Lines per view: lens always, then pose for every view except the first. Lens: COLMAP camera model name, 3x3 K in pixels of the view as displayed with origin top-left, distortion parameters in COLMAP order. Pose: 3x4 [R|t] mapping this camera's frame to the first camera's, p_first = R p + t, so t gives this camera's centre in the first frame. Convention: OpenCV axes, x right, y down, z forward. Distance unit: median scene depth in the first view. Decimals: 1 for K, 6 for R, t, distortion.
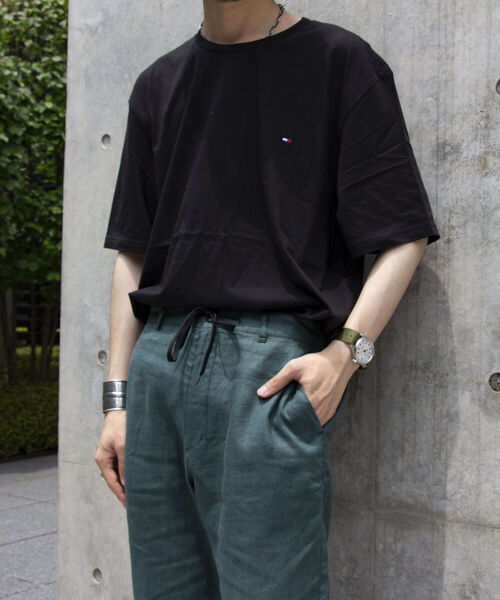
lens RADIAL K [[1049.0, 0, 255.9], [0, 1049.0, 302.4], [0, 0, 1]] dist [-0.043982, 0.000000]
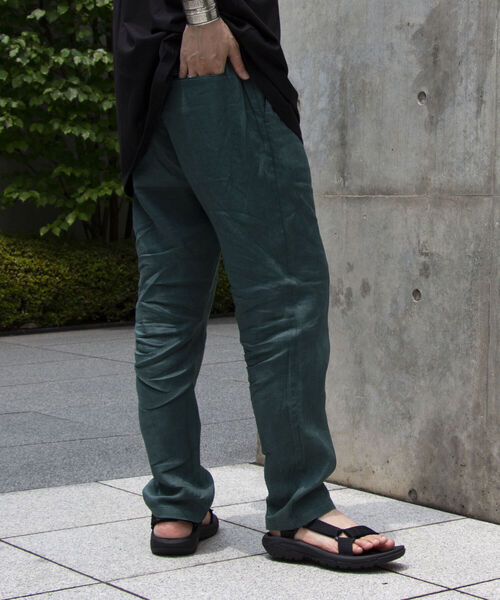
lens RADIAL K [[1512.5, 0, 311.1], [0, 1512.5, 301.6], [0, 0, 1]] dist [-0.049731, 0.000000]
pose [[0.982093, 0.011274, -0.188059, 0.198730], [-0.002769, 0.998964, 0.045427, 0.198467], [0.188376, -0.044093, 0.981107, -0.709359]]
